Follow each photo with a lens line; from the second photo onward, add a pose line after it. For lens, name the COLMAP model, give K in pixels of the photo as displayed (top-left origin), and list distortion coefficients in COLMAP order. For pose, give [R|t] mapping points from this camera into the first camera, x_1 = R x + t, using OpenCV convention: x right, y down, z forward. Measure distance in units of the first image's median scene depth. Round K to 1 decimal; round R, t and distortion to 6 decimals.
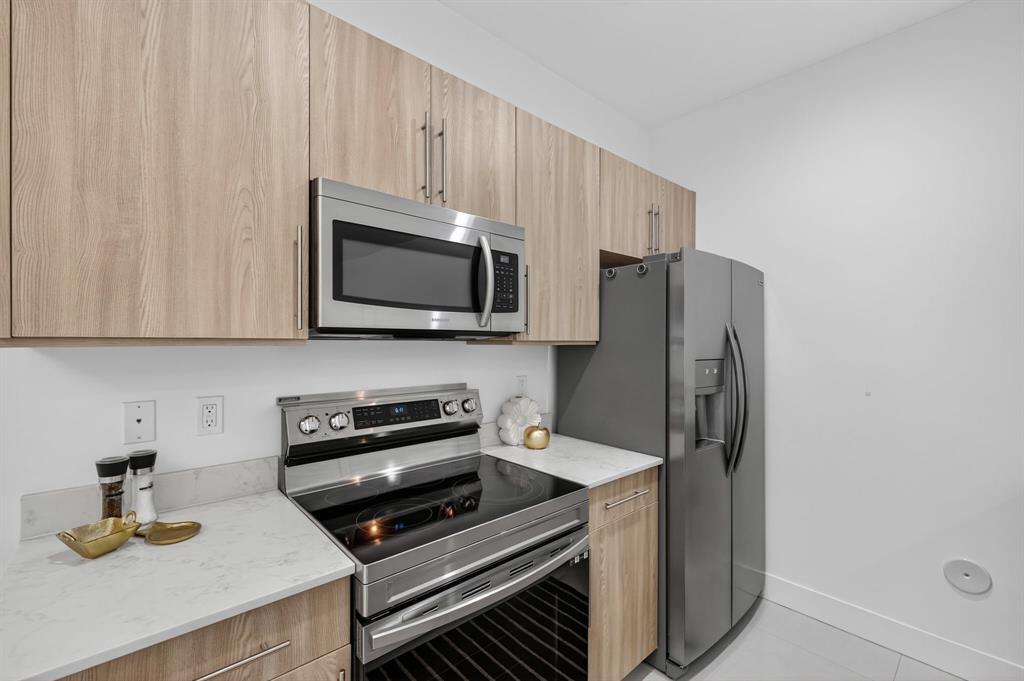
lens RADIAL K [[432.5, 0, 512.3], [0, 432.5, 343.8], [0, 0, 1]] dist [0.016332, -0.004074]
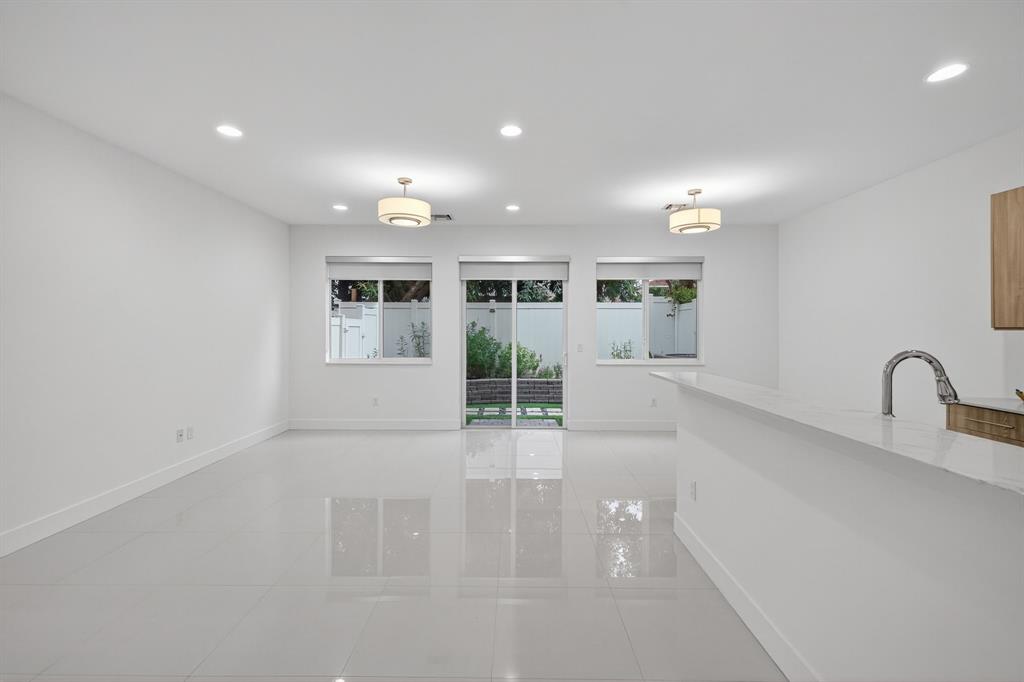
lens RADIAL K [[432.5, 0, 514.3], [0, 432.5, 331.3], [0, 0, 1]] dist [0.016332, -0.004074]
pose [[-0.669013, -0.002888, -0.743245, 2.628485], [-0.004559, 0.999990, 0.000218, 0.018294], [0.743237, 0.003534, -0.669019, 0.306579]]
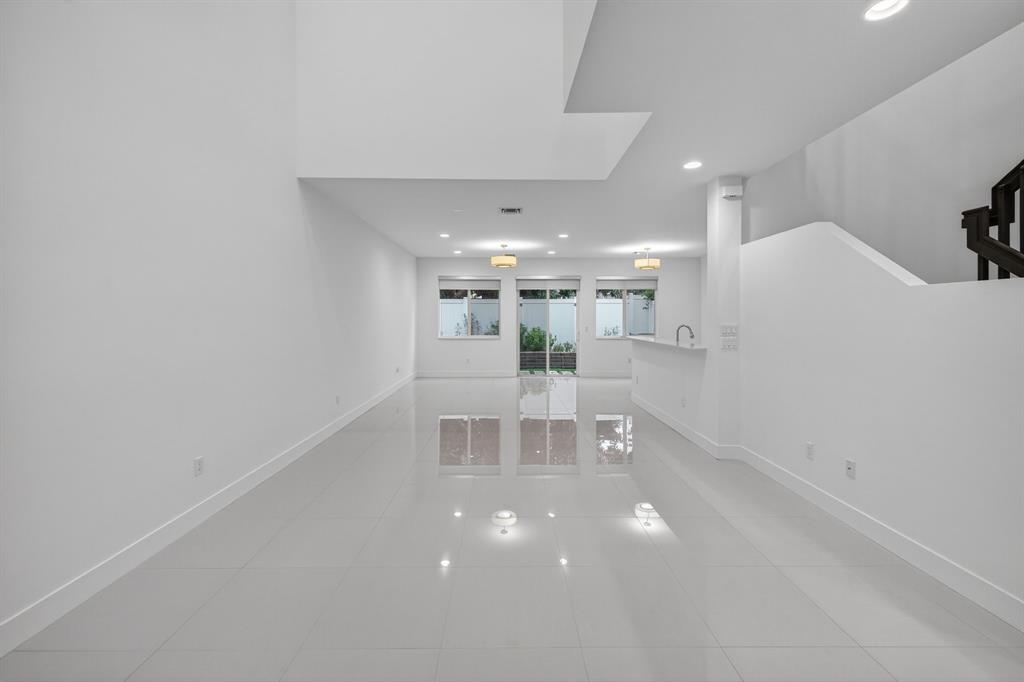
lens RADIAL K [[432.5, 0, 511.1], [0, 432.5, 313.8], [0, 0, 1]] dist [0.016332, -0.004074]
pose [[-0.659288, -0.011168, -0.751808, 5.567170], [-0.004186, 0.999929, -0.011183, 0.002988], [0.751879, -0.004226, -0.659287, 1.906234]]
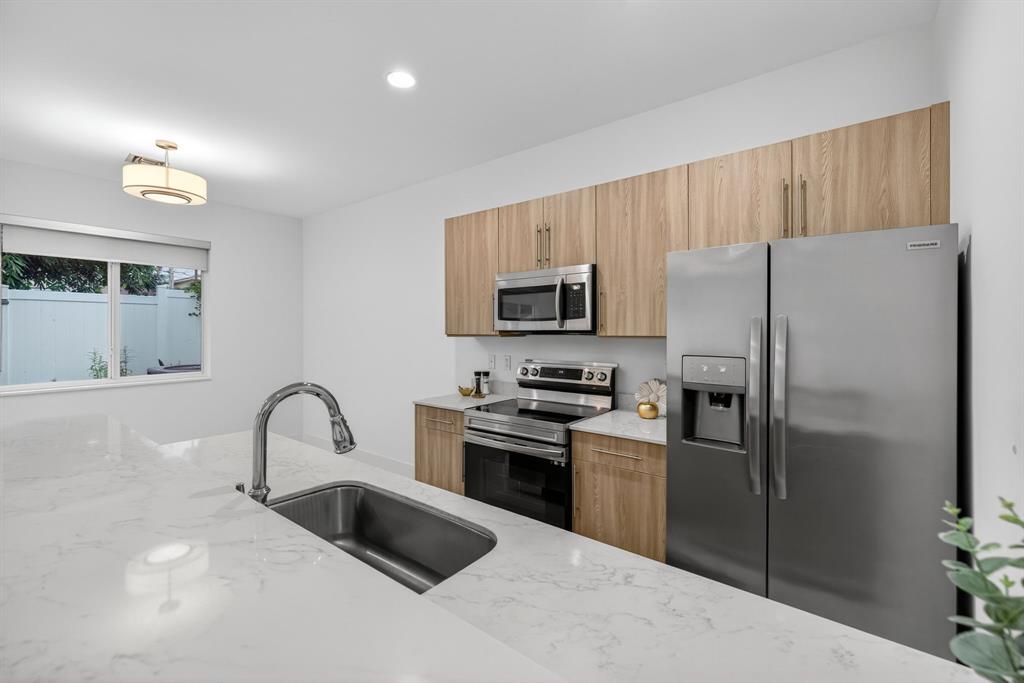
lens RADIAL K [[432.5, 0, 512.3], [0, 432.5, 333.3], [0, 0, 1]] dist [0.016332, -0.004074]
pose [[0.179721, 0.004209, -0.983709, 1.913748], [0.001143, 0.999989, 0.004487, -0.029560], [0.983717, -0.001931, 0.179715, 0.551300]]
